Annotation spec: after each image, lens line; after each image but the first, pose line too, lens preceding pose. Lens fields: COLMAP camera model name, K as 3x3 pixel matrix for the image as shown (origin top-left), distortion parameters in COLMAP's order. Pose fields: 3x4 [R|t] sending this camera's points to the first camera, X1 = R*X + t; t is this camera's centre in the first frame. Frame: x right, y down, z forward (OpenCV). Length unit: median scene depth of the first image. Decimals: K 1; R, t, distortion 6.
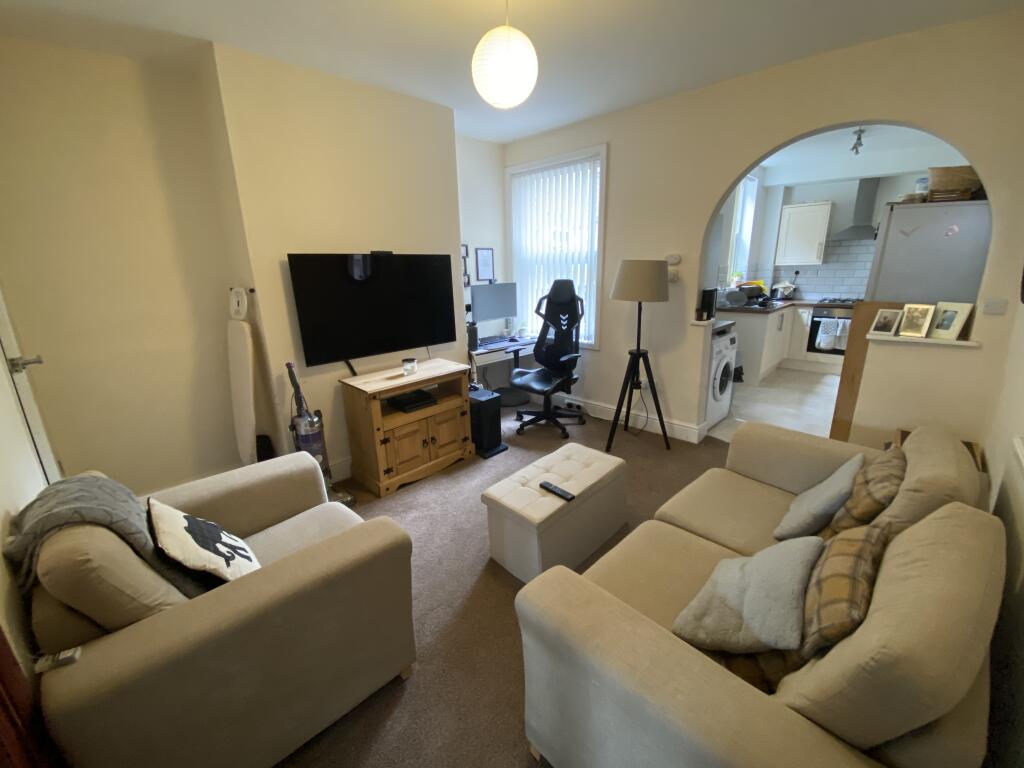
lens RADIAL K [[419.5, 0, 512.0], [0, 419.5, 384.0], [0, 0, 1]] dist [-0.000139, -0.000027]
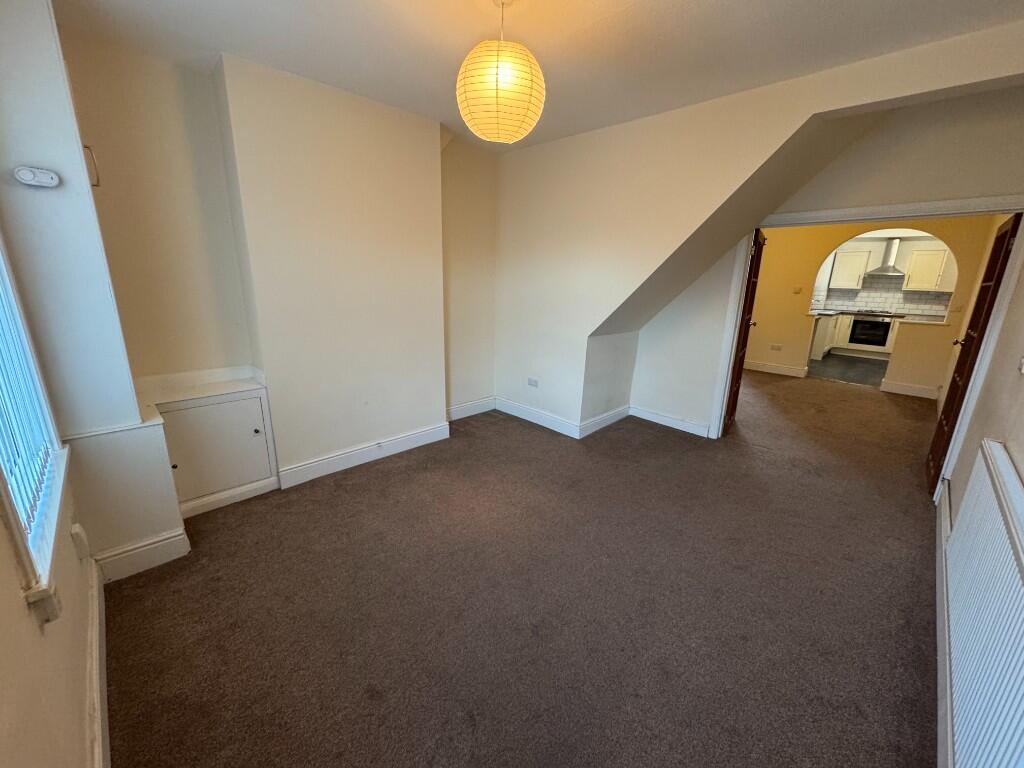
lens RADIAL K [[406.7, 0, 512.0], [0, 406.7, 384.0], [0, 0, 1]] dist [-0.003457, 0.000111]
pose [[0.998622, 0.051760, -0.008669, -0.949608], [-0.051896, 0.998519, -0.016303, 0.294270], [0.007812, 0.016731, 0.999830, -0.943117]]
